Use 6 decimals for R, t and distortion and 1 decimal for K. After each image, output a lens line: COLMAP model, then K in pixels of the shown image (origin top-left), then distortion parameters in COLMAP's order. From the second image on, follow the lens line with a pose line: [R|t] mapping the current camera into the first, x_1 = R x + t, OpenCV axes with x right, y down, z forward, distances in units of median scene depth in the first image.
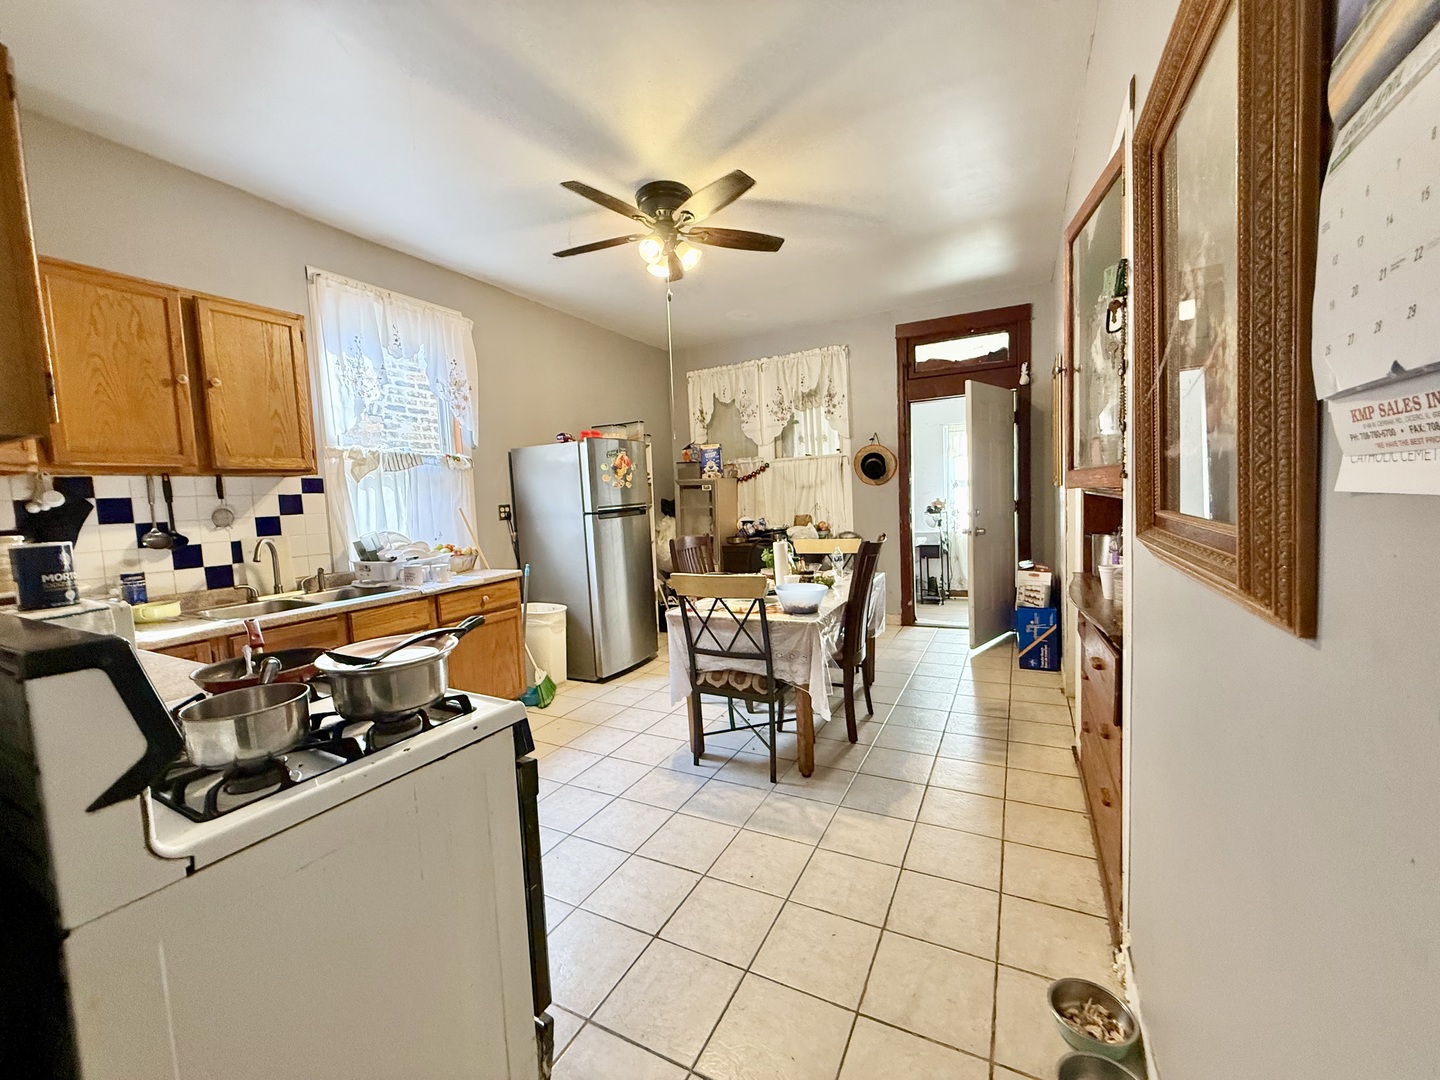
lens RADIAL K [[578.6, 0, 719.3], [0, 578.6, 540.3], [0, 0, 1]] dist [0.001758, -0.000275]
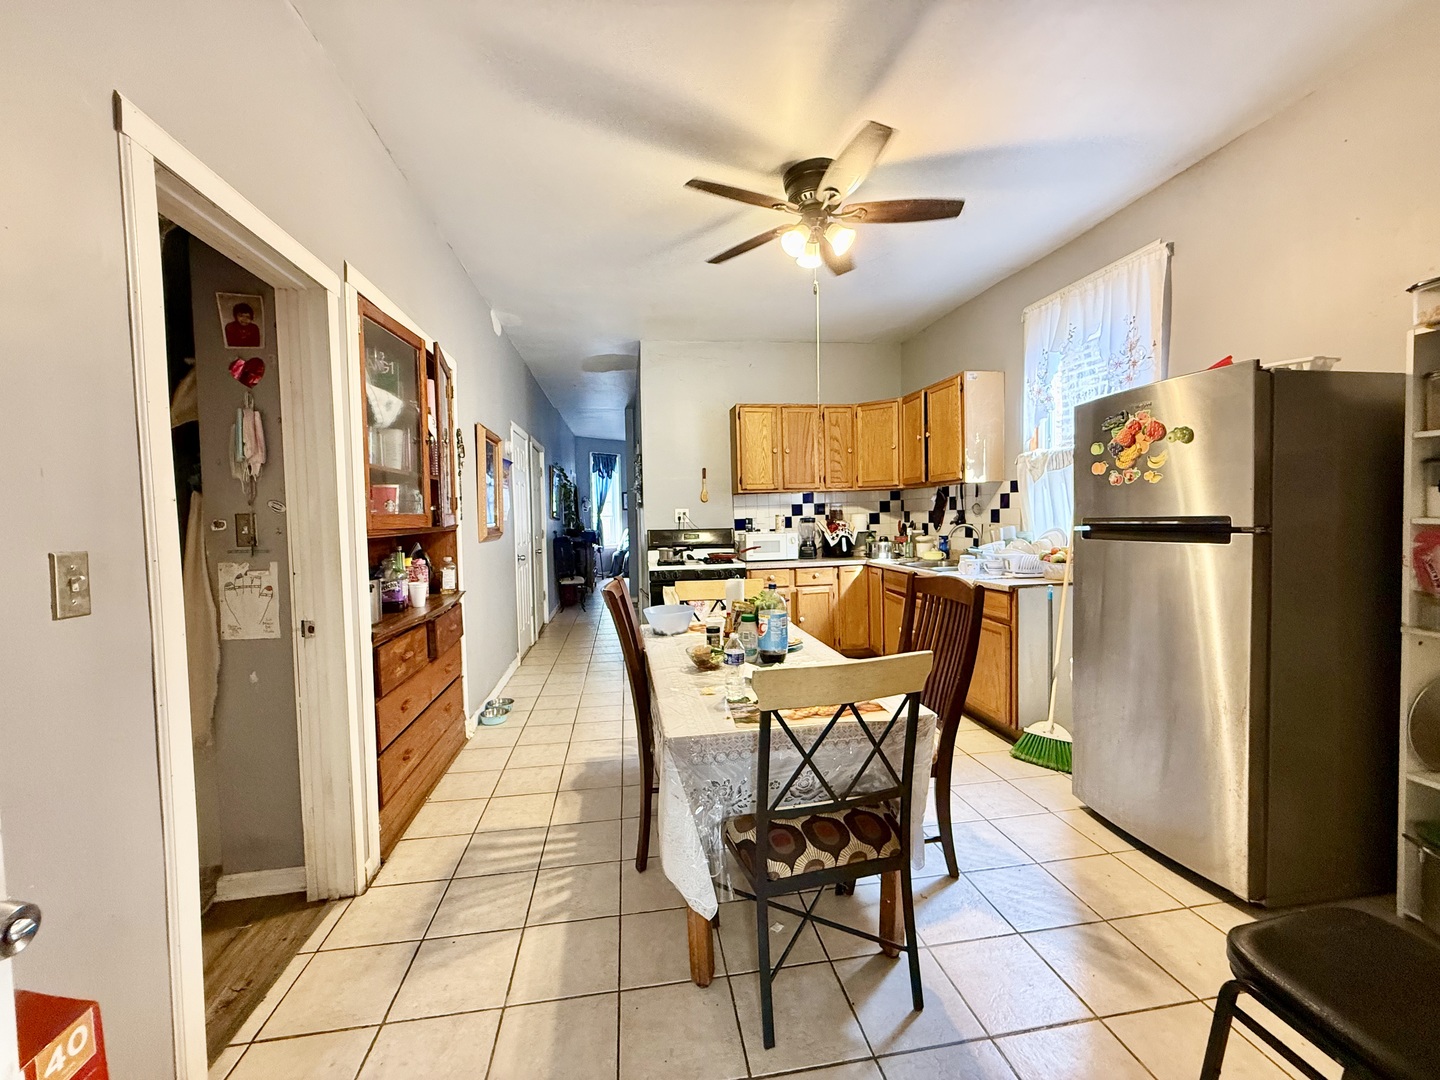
lens RADIAL K [[578.6, 0, 721.7], [0, 578.6, 535.6], [0, 0, 1]] dist [0.001758, -0.000275]
pose [[-0.788935, 0.090239, -0.607814, 0.713593], [0.016099, 0.991854, 0.126359, -0.190152], [0.614265, 0.089904, -0.783961, 1.935528]]
